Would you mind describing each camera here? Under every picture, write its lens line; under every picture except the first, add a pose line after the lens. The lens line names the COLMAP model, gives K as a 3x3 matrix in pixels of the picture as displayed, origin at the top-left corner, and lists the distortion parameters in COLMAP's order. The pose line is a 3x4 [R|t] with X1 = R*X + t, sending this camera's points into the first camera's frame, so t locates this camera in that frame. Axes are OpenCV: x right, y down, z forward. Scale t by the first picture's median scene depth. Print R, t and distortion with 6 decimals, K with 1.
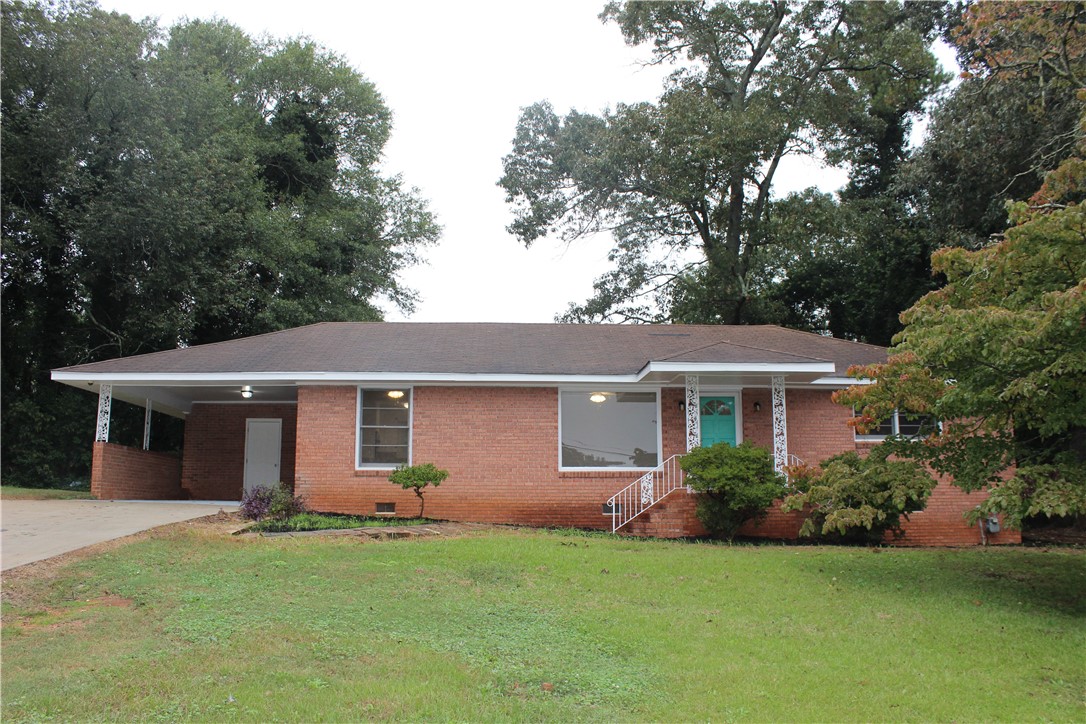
lens RADIAL K [[909.8, 0, 539.2], [0, 909.8, 369.9], [0, 0, 1]] dist [-0.116332, 0.064932]
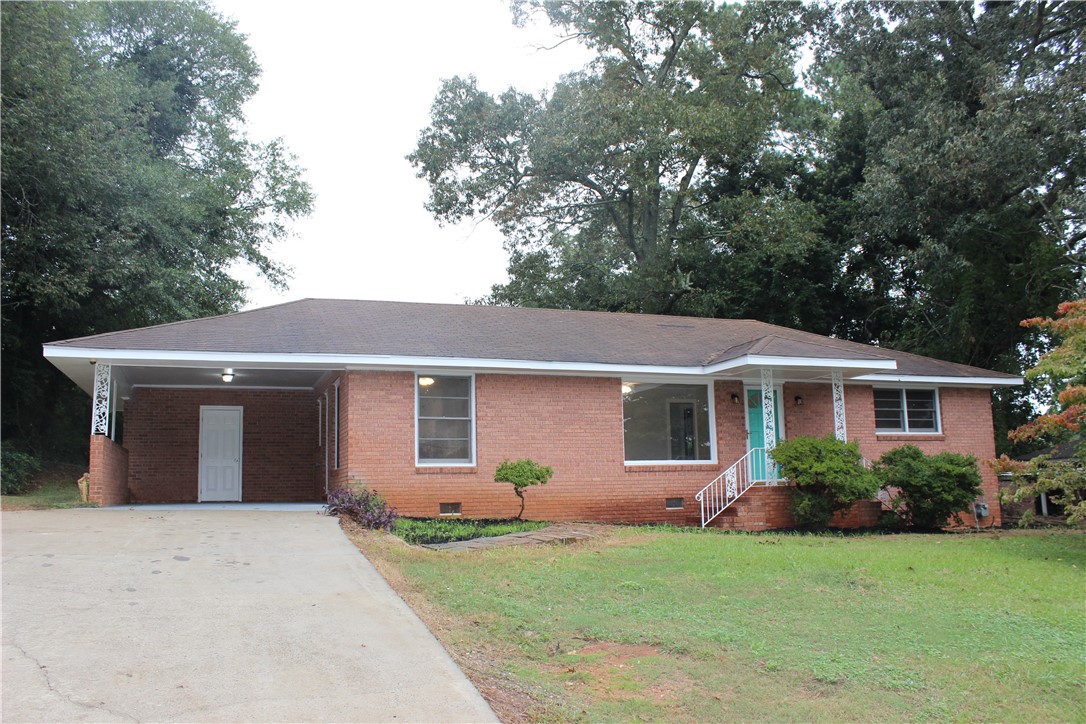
lens RADIAL K [[909.8, 0, 543.7], [0, 909.8, 359.7], [0, 0, 1]] dist [-0.116332, 0.064932]
pose [[0.952830, 0.024870, 0.302485, -0.352400], [-0.026149, 0.999658, 0.000179, 0.001976], [-0.302377, -0.008080, 0.953154, 0.112793]]
